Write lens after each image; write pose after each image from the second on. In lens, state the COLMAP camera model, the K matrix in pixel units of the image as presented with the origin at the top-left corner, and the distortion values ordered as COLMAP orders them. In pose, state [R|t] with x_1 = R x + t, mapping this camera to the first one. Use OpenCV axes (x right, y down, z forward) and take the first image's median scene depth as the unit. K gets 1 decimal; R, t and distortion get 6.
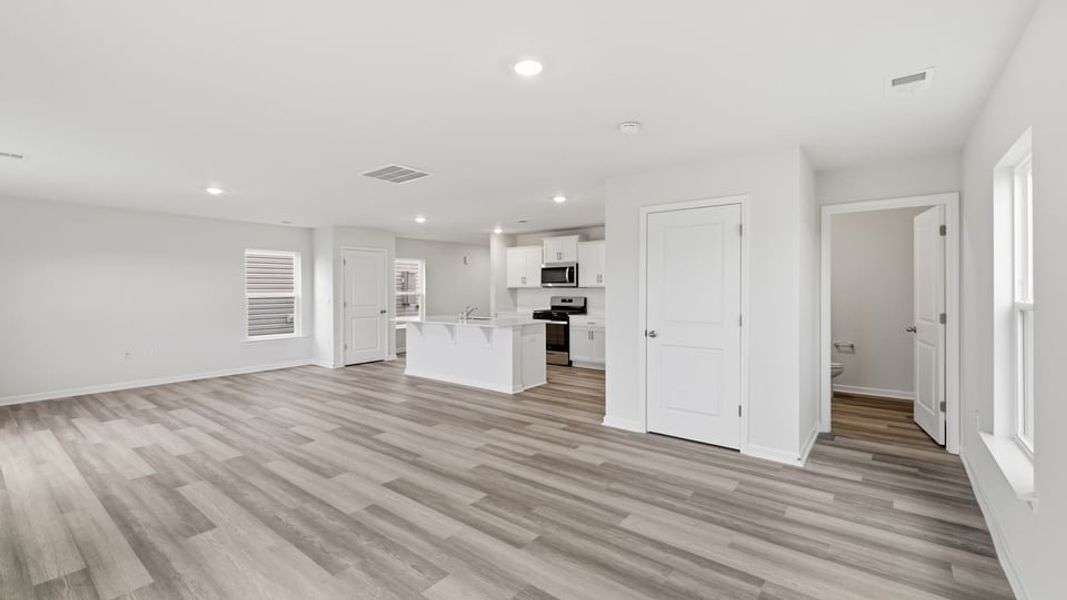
lens RADIAL K [[456.4, 0, 530.9], [0, 456.4, 288.2], [0, 0, 1]] dist [0.003761, 0.001358]
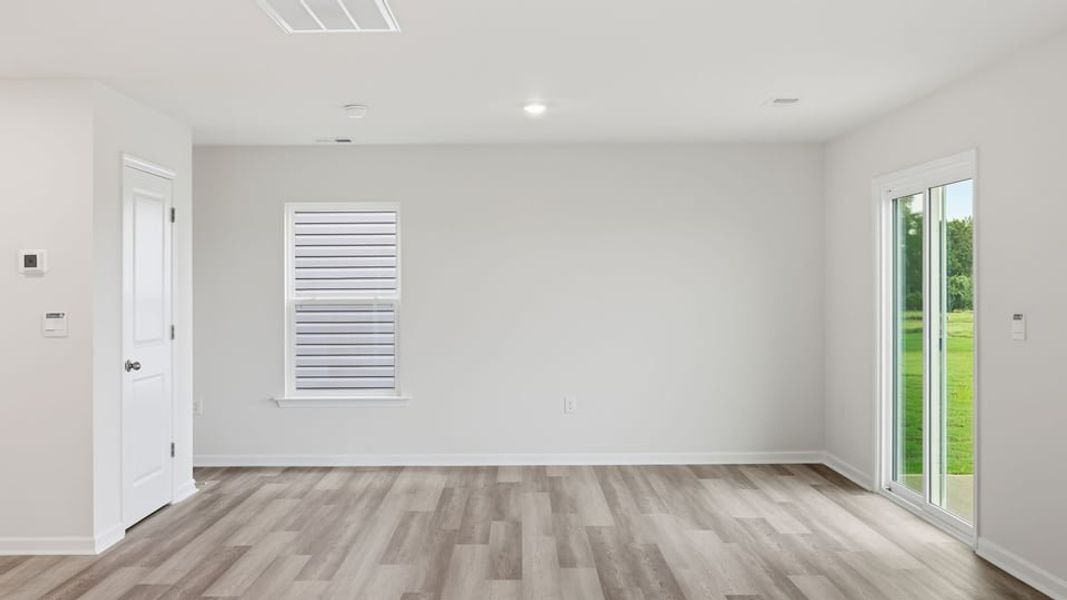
lens RADIAL K [[1070.1, 0, 524.9], [0, 1070.1, 272.6], [0, 0, 1]] dist [-0.008001, 0.000000]
pose [[-0.623809, 0.013931, 0.781453, -1.378888], [0.006993, 0.999901, -0.012243, -0.000198], [-0.781546, -0.002173, -0.623844, 1.743459]]
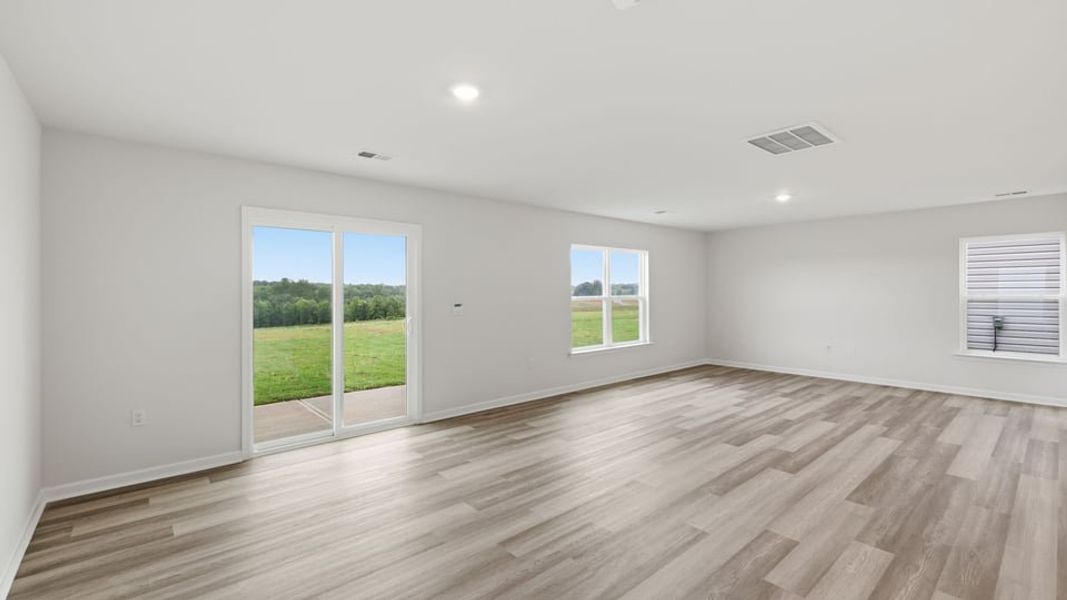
lens RADIAL K [[456.4, 0, 518.5], [0, 456.4, 292.2], [0, 0, 1]] dist [0.003761, 0.001358]
pose [[-0.203721, 0.006593, -0.979007, 0.653218], [0.005880, 0.999968, 0.005510, -0.003246], [0.979011, -0.004634, -0.203753, 0.841387]]
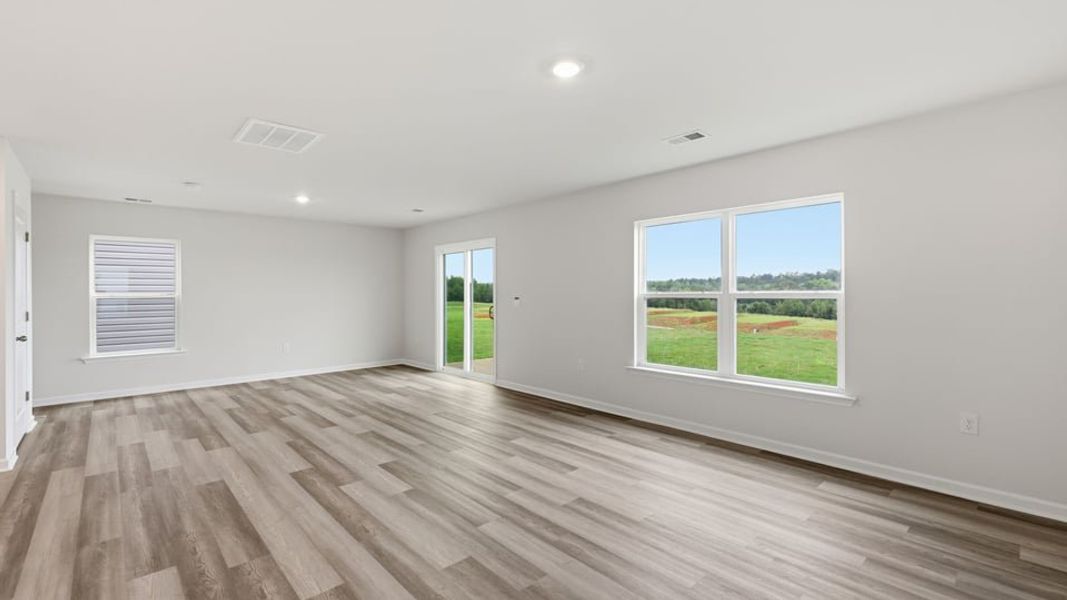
lens RADIAL K [[456.4, 0, 524.4], [0, 456.4, 293.4], [0, 0, 1]] dist [0.003761, 0.001358]
pose [[-0.986292, 0.007091, 0.164859, -0.993724], [0.007441, 0.999971, 0.001505, 0.023959], [-0.164843, 0.002711, -0.986316, 2.020767]]
